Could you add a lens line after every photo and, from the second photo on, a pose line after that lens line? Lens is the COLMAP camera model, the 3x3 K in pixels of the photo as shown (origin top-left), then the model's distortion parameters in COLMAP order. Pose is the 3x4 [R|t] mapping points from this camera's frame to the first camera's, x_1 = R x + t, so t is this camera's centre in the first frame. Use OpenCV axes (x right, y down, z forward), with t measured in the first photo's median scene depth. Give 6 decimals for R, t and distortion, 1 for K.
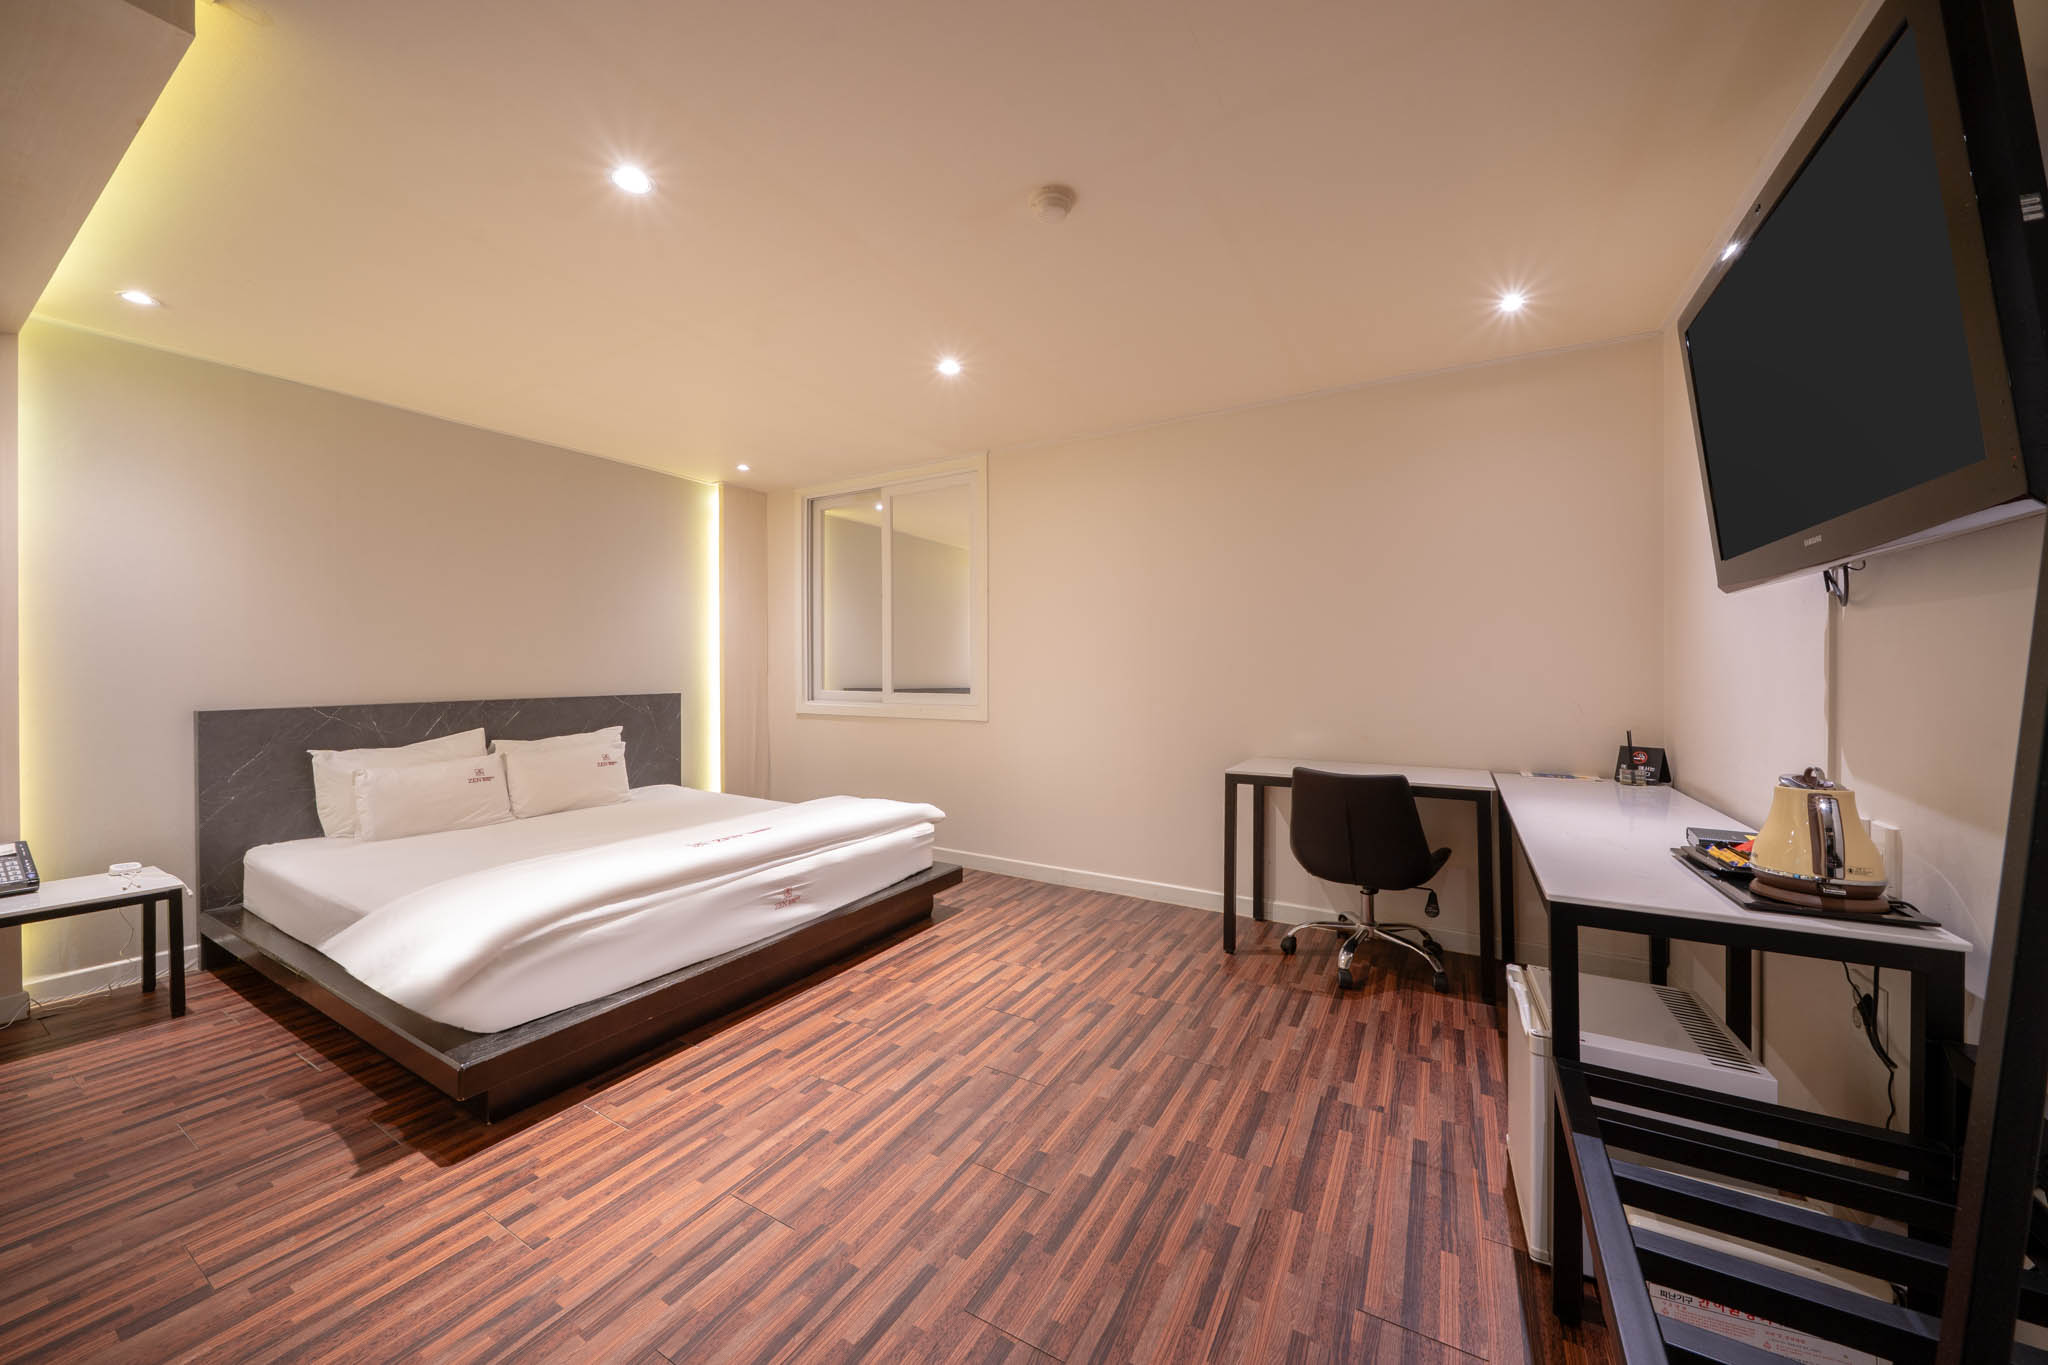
lens RADIAL K [[707.9, 0, 1024.0], [0, 707.9, 682.5], [0, 0, 1]] dist [0.001912, 0.000098]
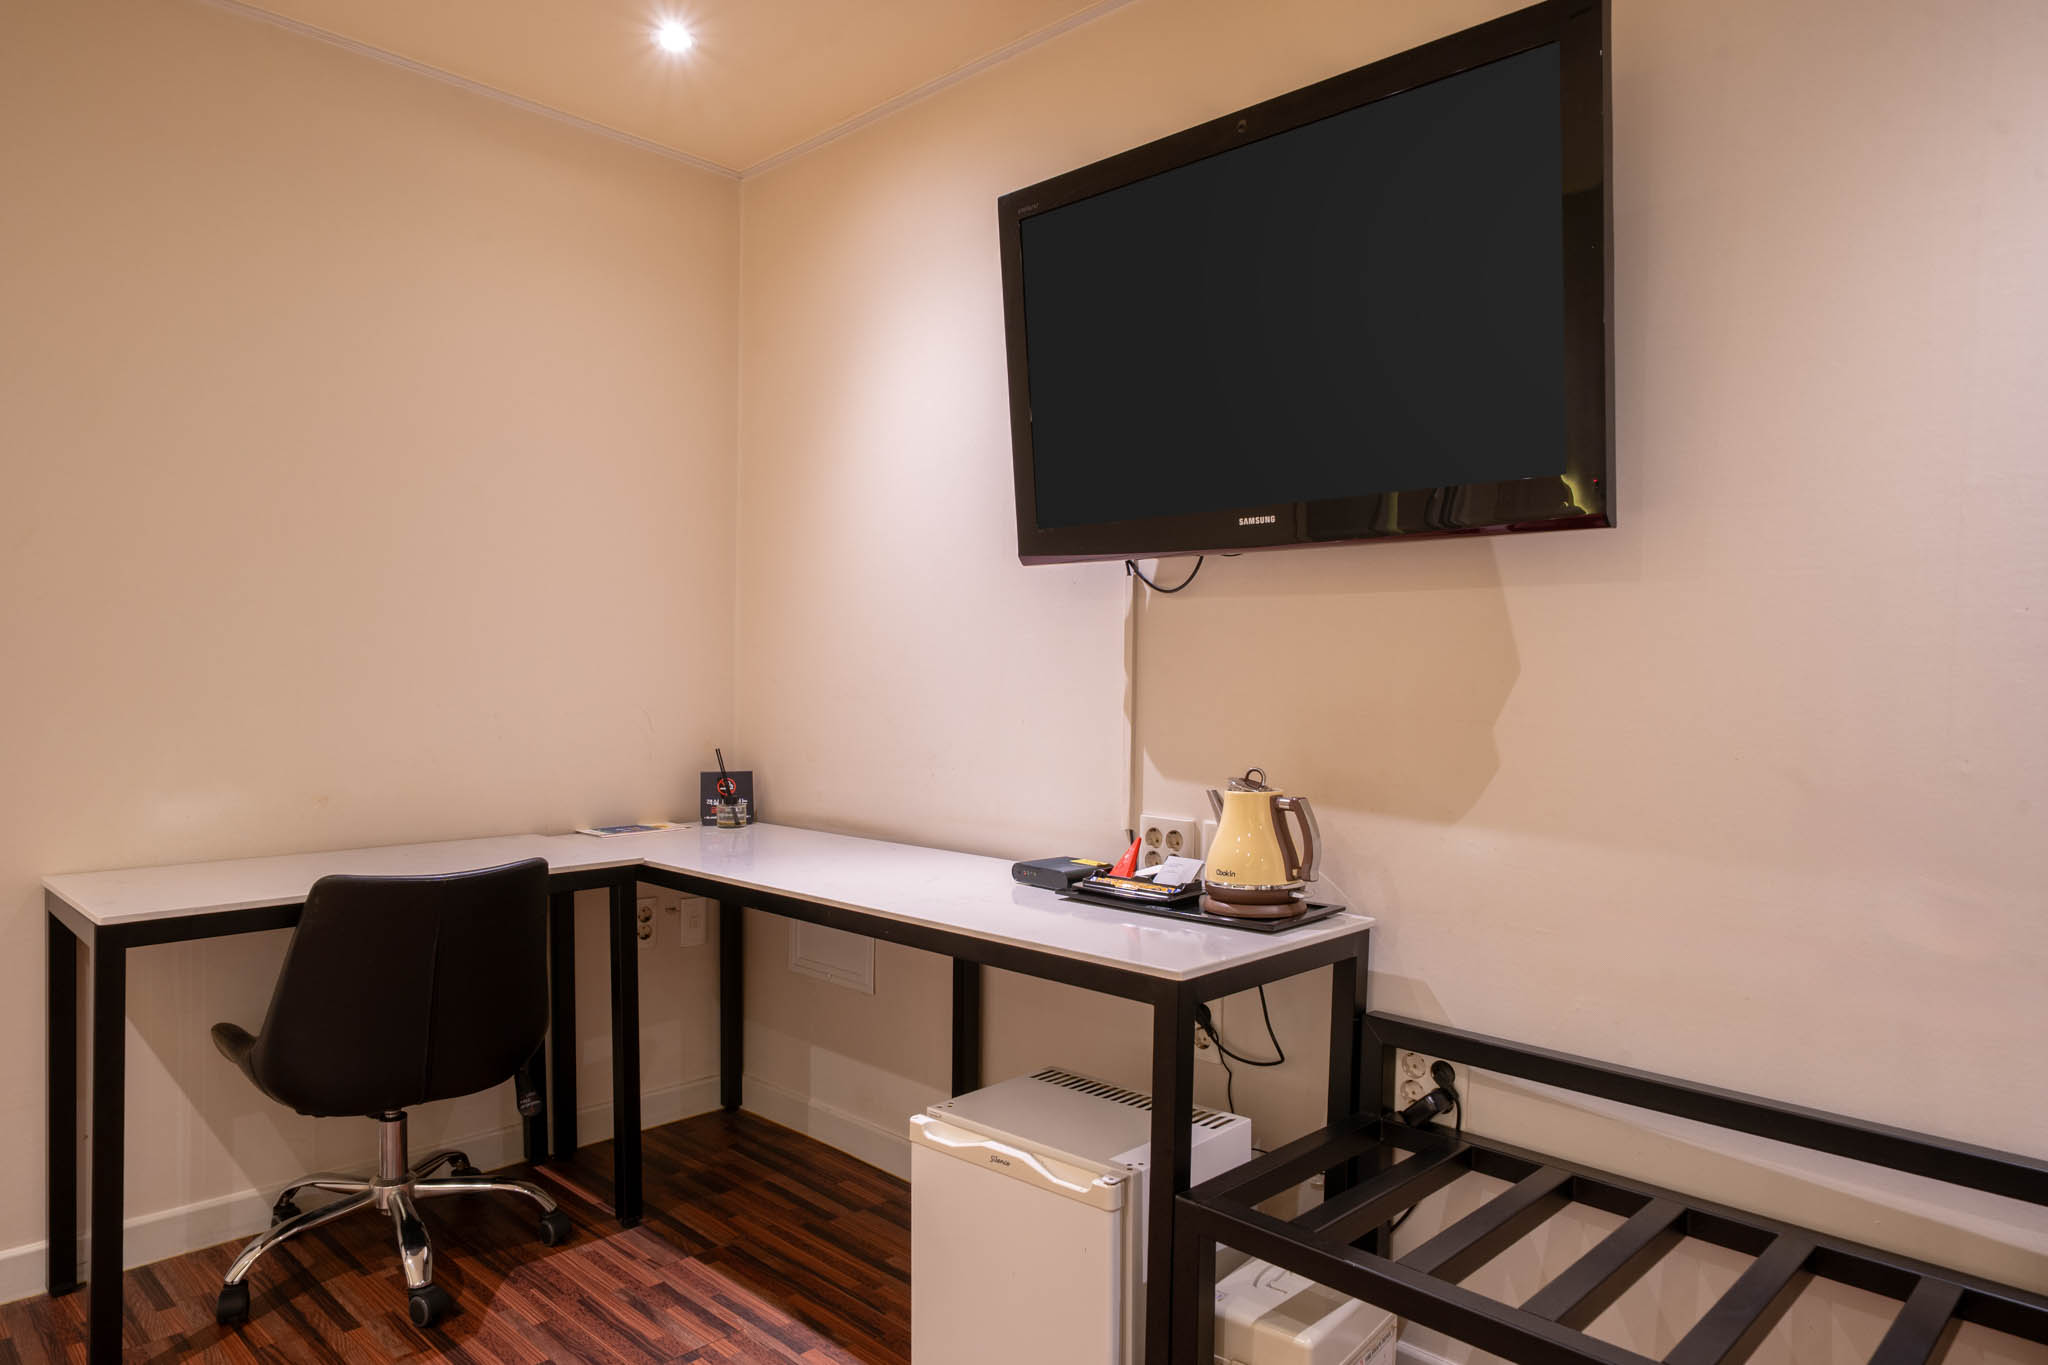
lens RADIAL K [[1275.6, 0, 1020.8], [0, 1275.6, 711.6], [0, 0, 1]] dist [-0.001175, -0.000518]
pose [[0.249887, -0.025731, 0.967933, -0.270191], [0.003059, 0.999663, 0.025785, 0.001615], [-0.968270, -0.003482, 0.249882, 0.420479]]
